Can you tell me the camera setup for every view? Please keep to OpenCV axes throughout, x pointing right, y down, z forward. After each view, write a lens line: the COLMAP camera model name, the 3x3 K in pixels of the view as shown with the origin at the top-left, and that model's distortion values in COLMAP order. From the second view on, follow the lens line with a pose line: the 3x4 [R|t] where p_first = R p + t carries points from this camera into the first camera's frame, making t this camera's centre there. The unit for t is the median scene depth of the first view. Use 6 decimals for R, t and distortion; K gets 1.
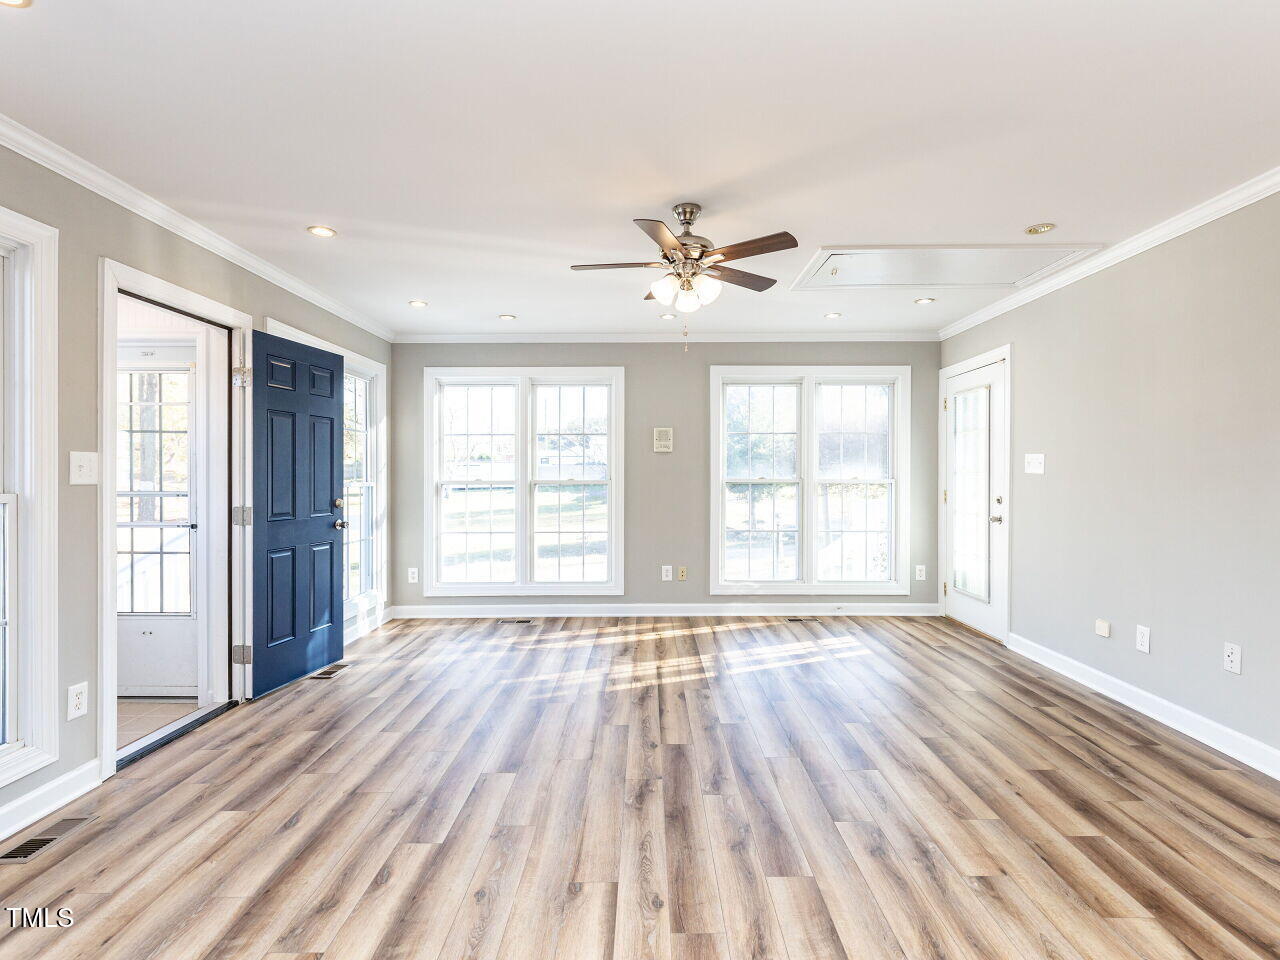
lens RADIAL K [[674.4, 0, 637.2], [0, 674.4, 479.5], [0, 0, 1]] dist [-0.002489, -0.000492]
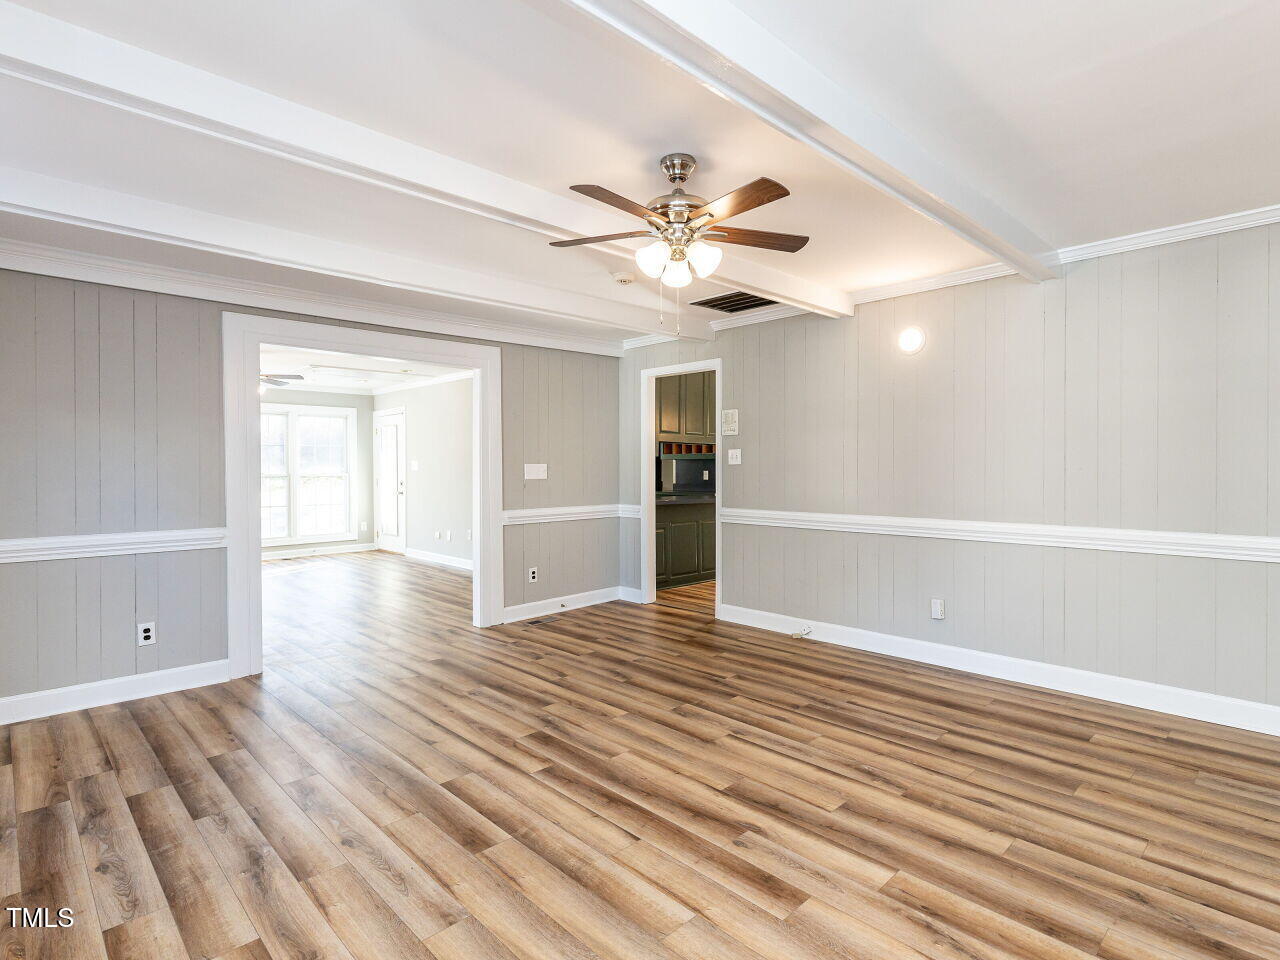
lens RADIAL K [[674.4, 0, 638.4], [0, 674.4, 479.3], [0, 0, 1]] dist [-0.002489, -0.000492]
pose [[0.720716, -0.015639, 0.693054, -0.288703], [0.008201, 0.999868, 0.014033, -0.003053], [-0.693182, -0.004430, 0.720749, -0.786981]]
